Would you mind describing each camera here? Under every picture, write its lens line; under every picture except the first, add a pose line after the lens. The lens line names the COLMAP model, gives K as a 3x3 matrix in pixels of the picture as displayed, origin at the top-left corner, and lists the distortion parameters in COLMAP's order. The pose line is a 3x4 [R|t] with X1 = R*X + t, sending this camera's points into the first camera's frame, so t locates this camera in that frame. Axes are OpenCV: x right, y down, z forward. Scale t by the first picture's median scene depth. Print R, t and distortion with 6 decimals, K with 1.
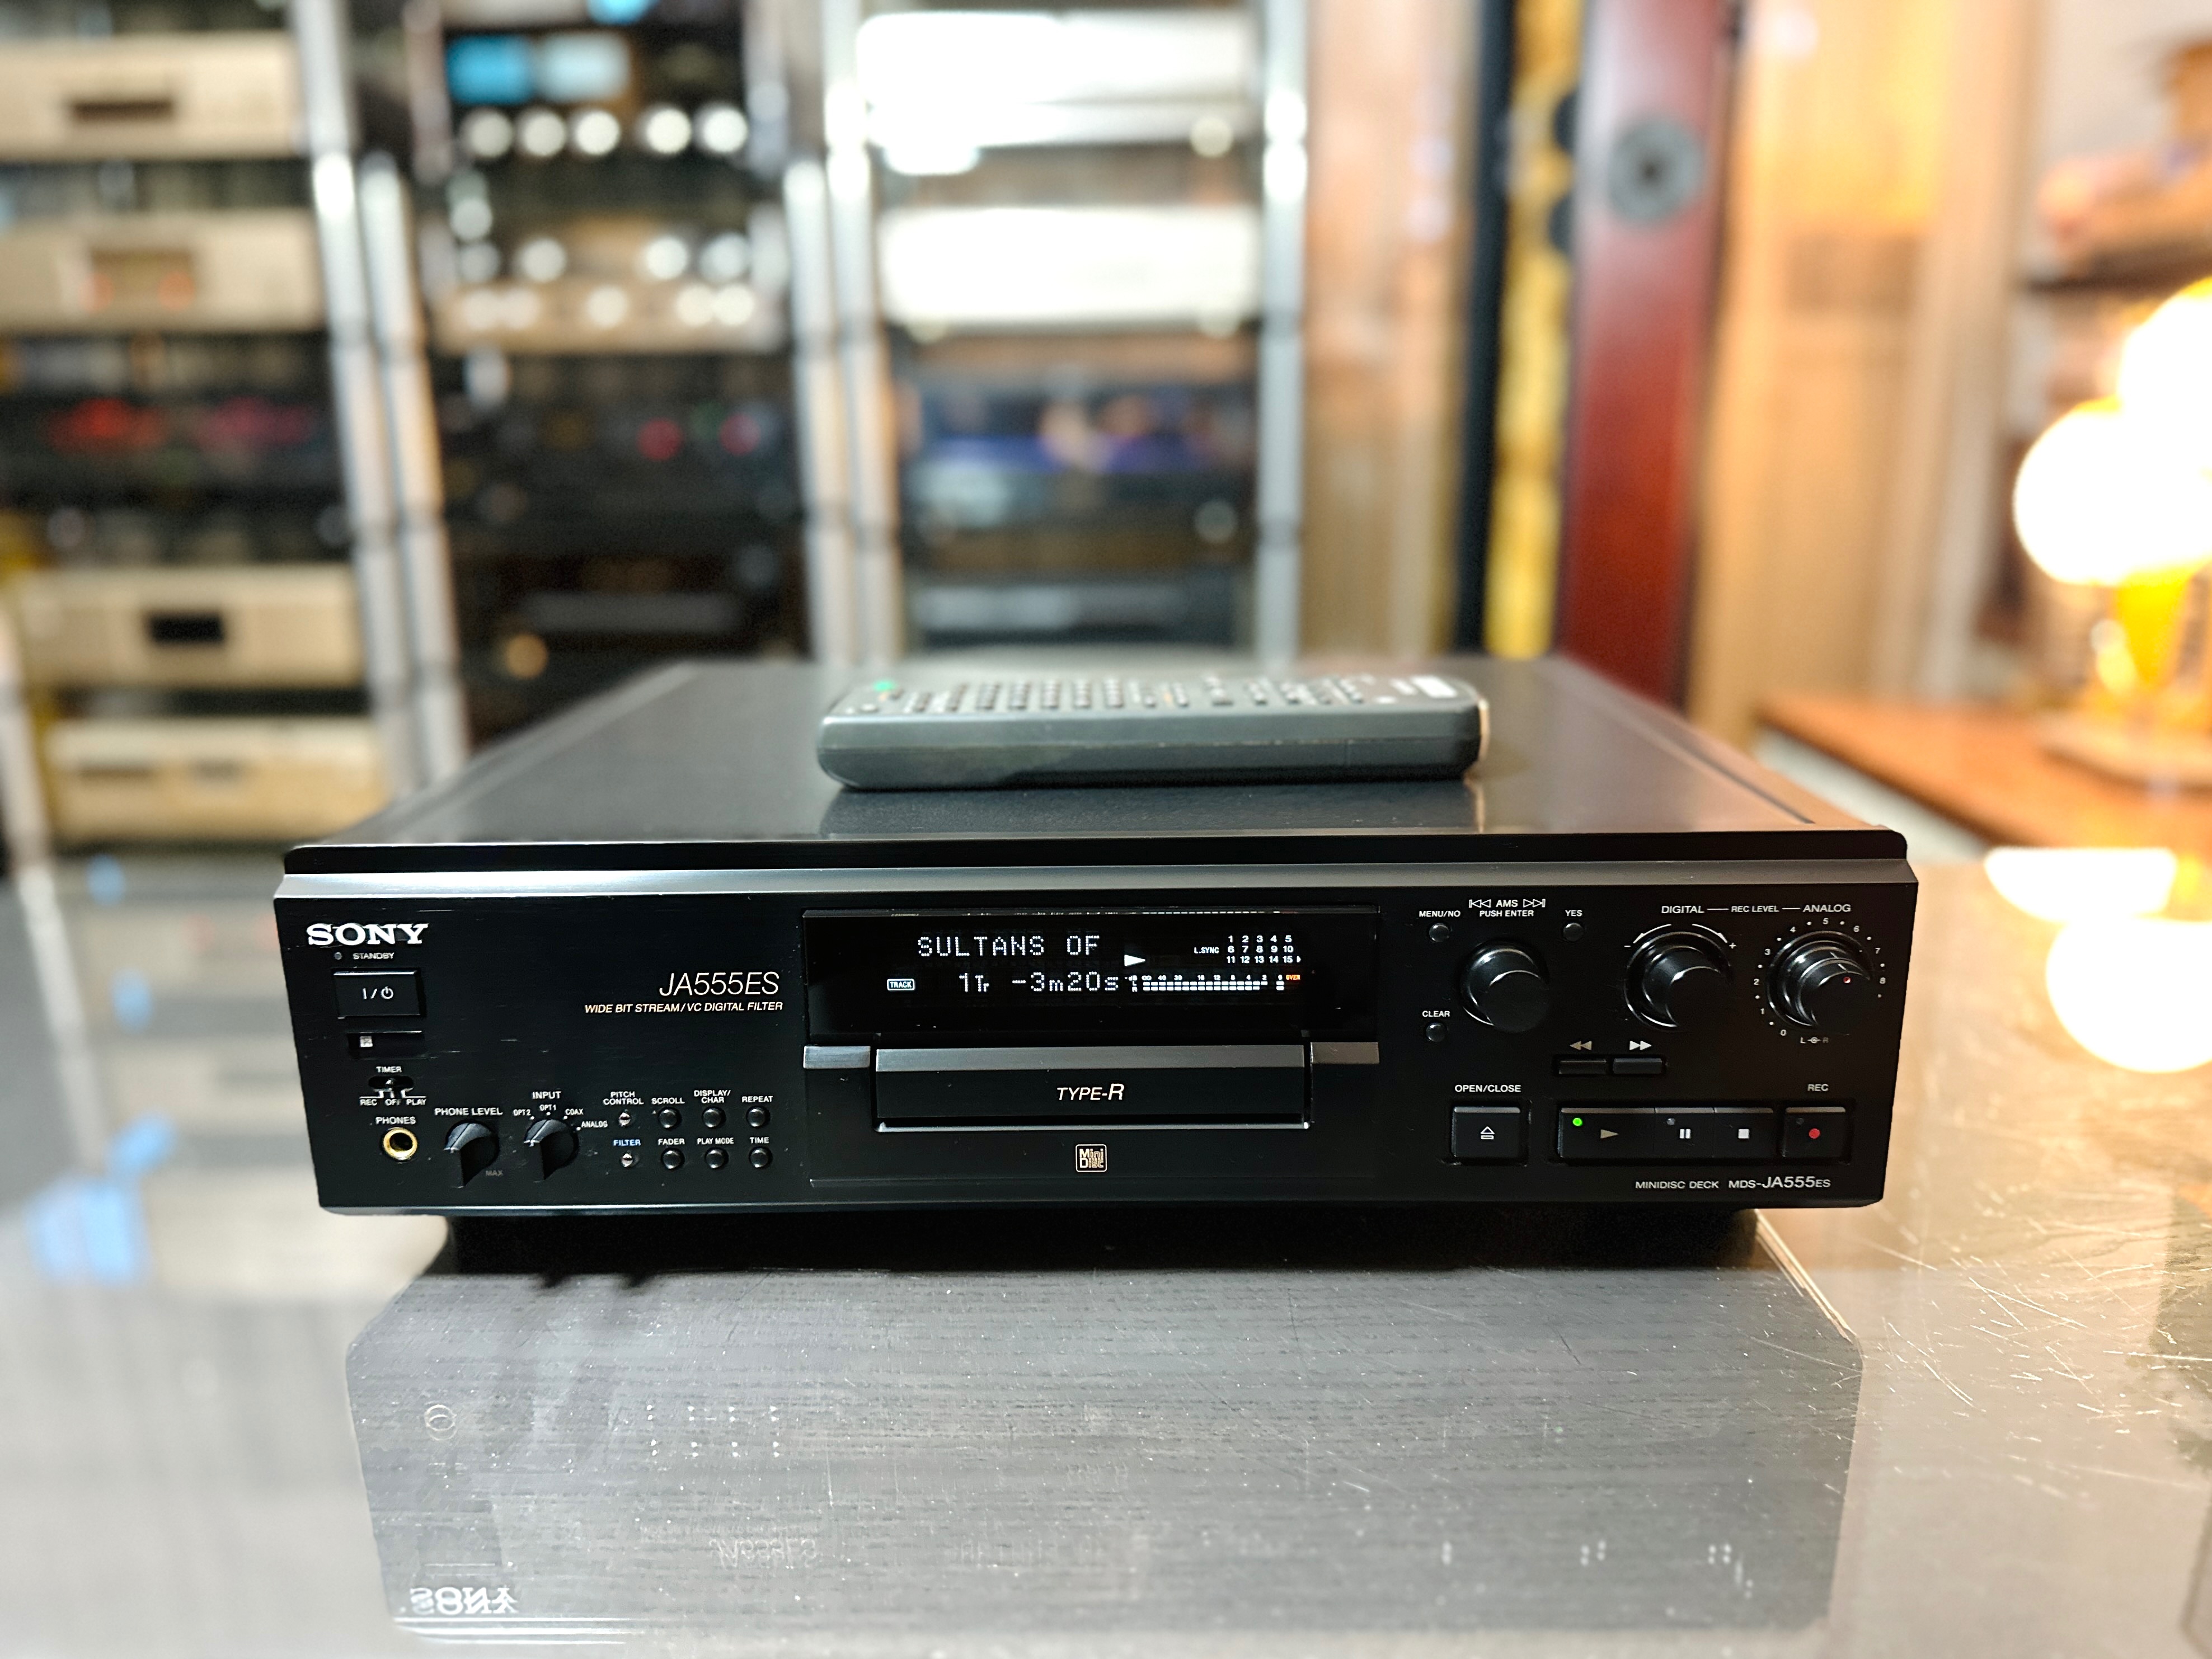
lens RADIAL K [[1568.8, 0, 1174.8], [0, 1568.8, 739.1], [0, 0, 1]] dist [0.004027, -0.034155]
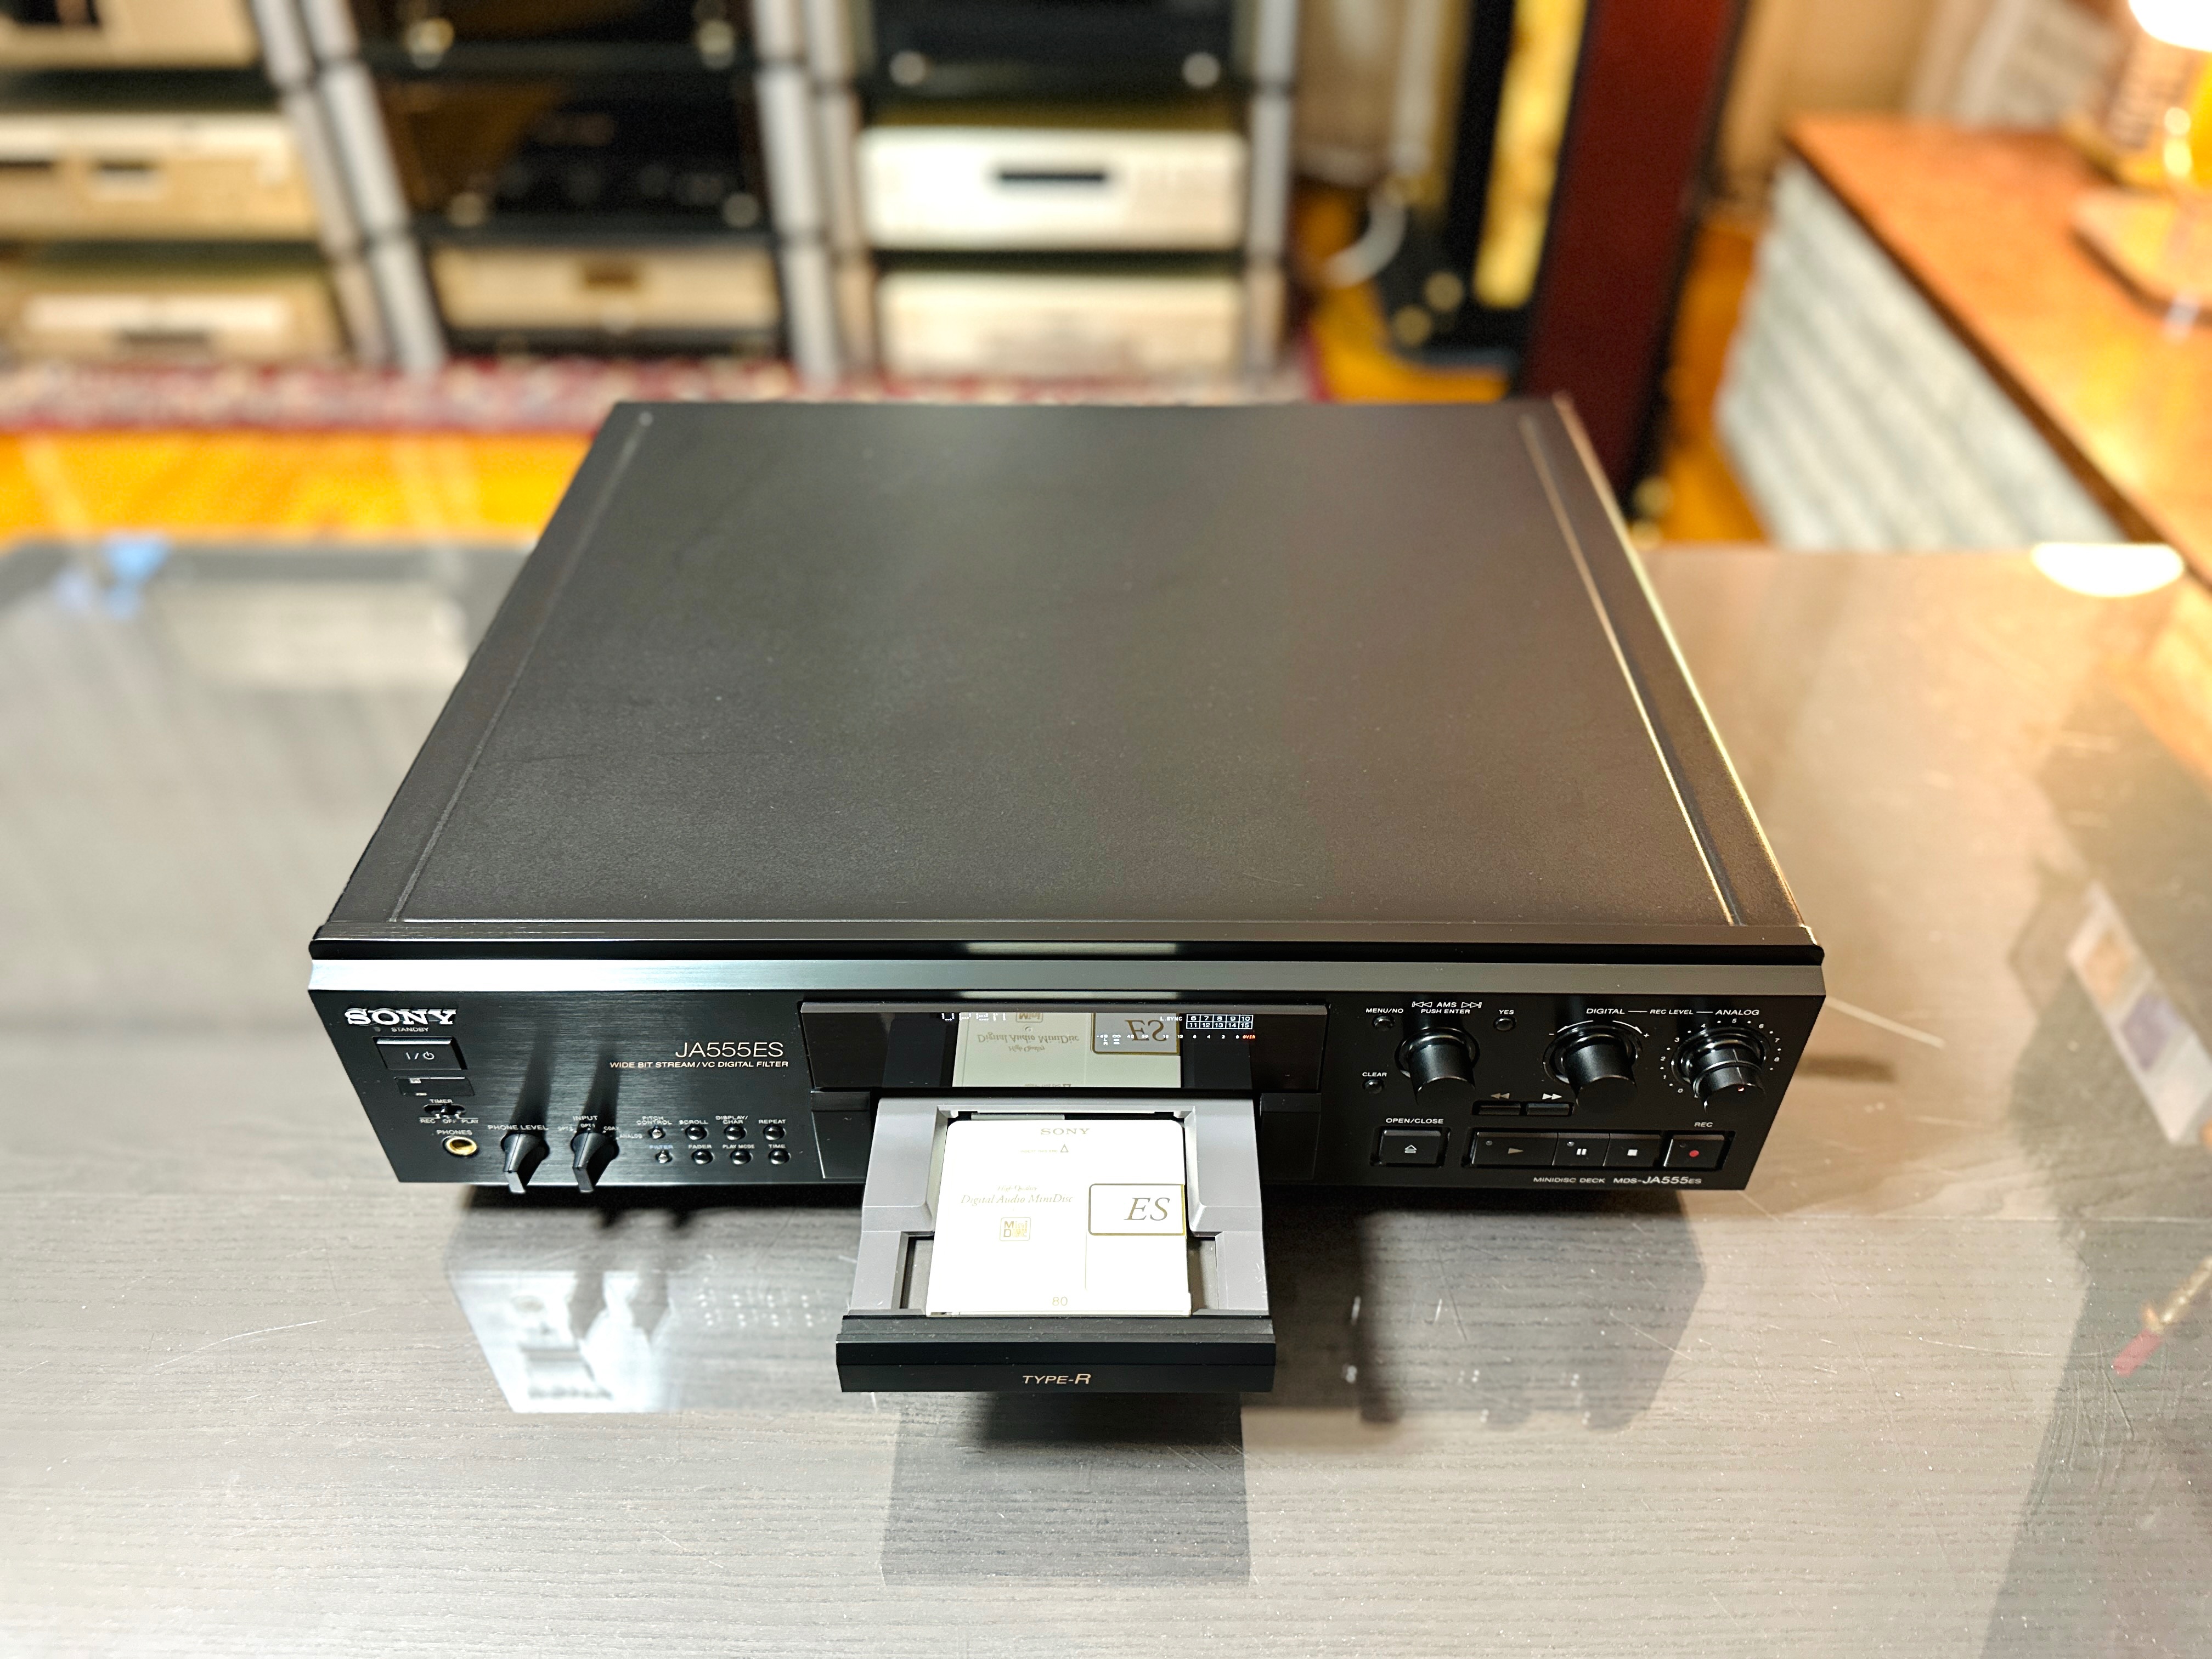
lens RADIAL K [[1568.9, 0, 1166.7], [0, 1568.9, 806.4], [0, 0, 1]] dist [0.004027, -0.034155]
pose [[0.999723, 0.018124, 0.015033, -0.001774], [-0.022904, 0.896691, 0.442064, -0.492852], [-0.005468, -0.442286, 0.896858, 0.082228]]
